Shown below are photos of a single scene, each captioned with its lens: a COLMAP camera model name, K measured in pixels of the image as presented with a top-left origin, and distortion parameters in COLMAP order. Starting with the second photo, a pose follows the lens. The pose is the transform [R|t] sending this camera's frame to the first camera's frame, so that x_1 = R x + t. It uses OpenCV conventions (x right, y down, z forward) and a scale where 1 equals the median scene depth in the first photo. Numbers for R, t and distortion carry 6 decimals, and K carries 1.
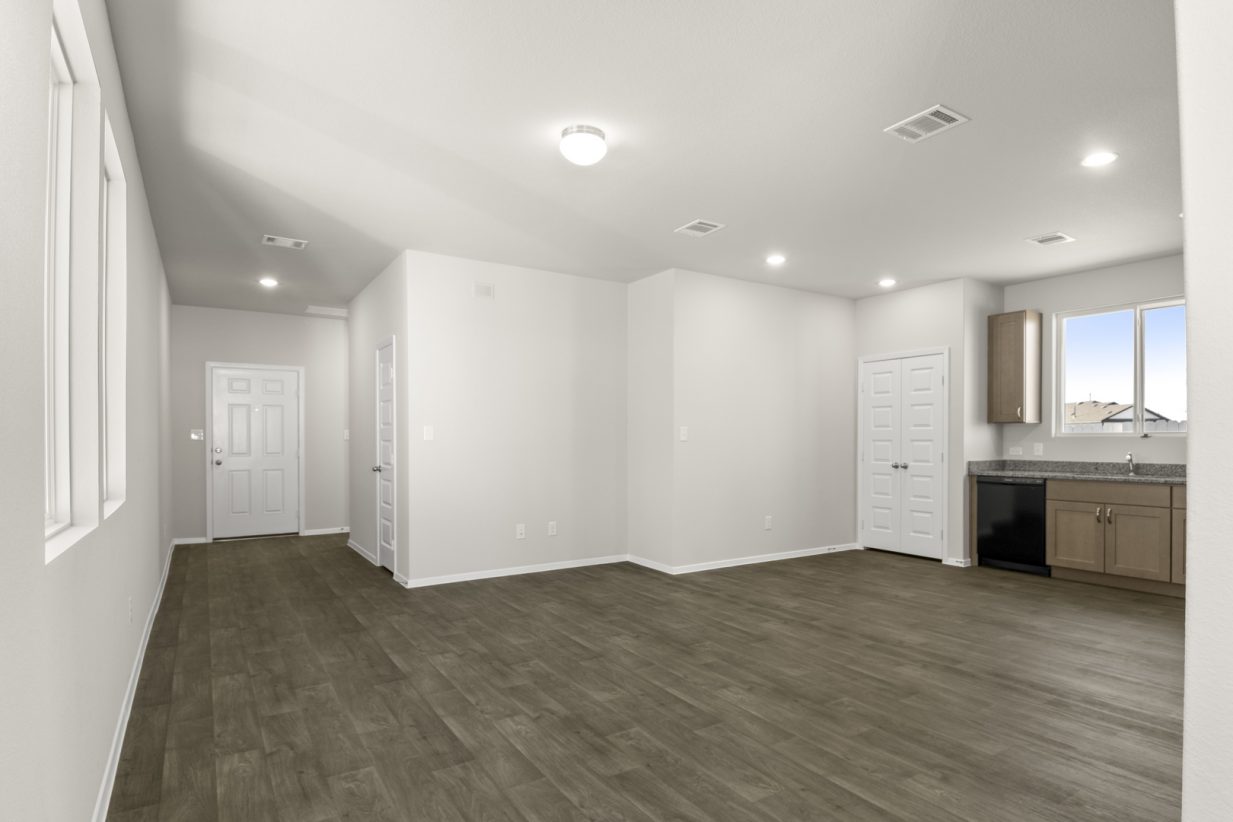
lens RADIAL K [[653.9, 0, 635.9], [0, 653.9, 441.7], [0, 0, 1]] dist [0.000671, -0.002613]
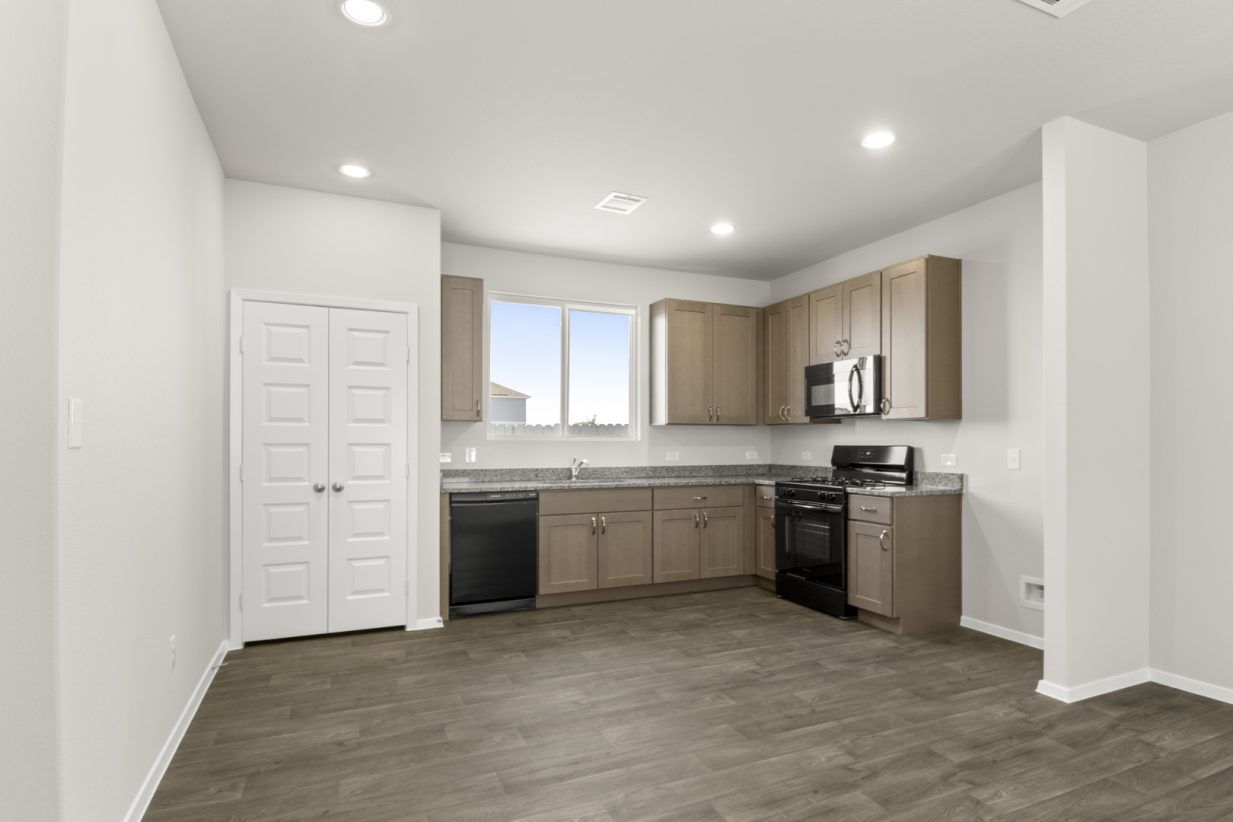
lens RADIAL K [[653.9, 0, 635.9], [0, 653.9, 441.7], [0, 0, 1]] dist [0.000671, -0.002613]
pose [[0.155574, 0.001587, 0.987823, -0.166761], [0.004991, 0.999985, -0.002393, -0.002285], [-0.987812, 0.005303, 0.155564, 0.754124]]
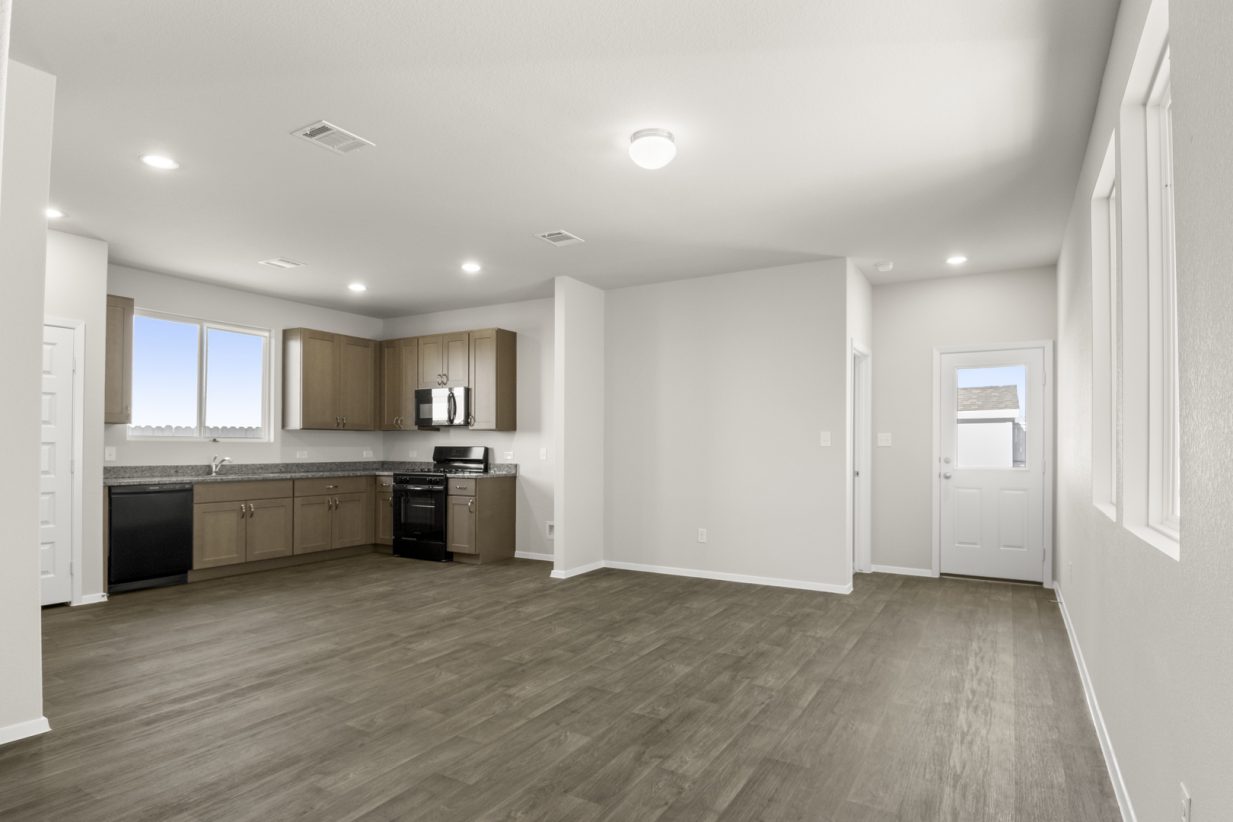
lens RADIAL K [[653.9, 0, 635.9], [0, 653.9, 441.7], [0, 0, 1]] dist [0.000671, -0.002613]
pose [[-0.458890, 0.005723, 0.888475, -0.555107], [0.000037, 0.999979, -0.006422, 0.001038], [-0.888493, -0.002914, -0.458880, 0.863628]]
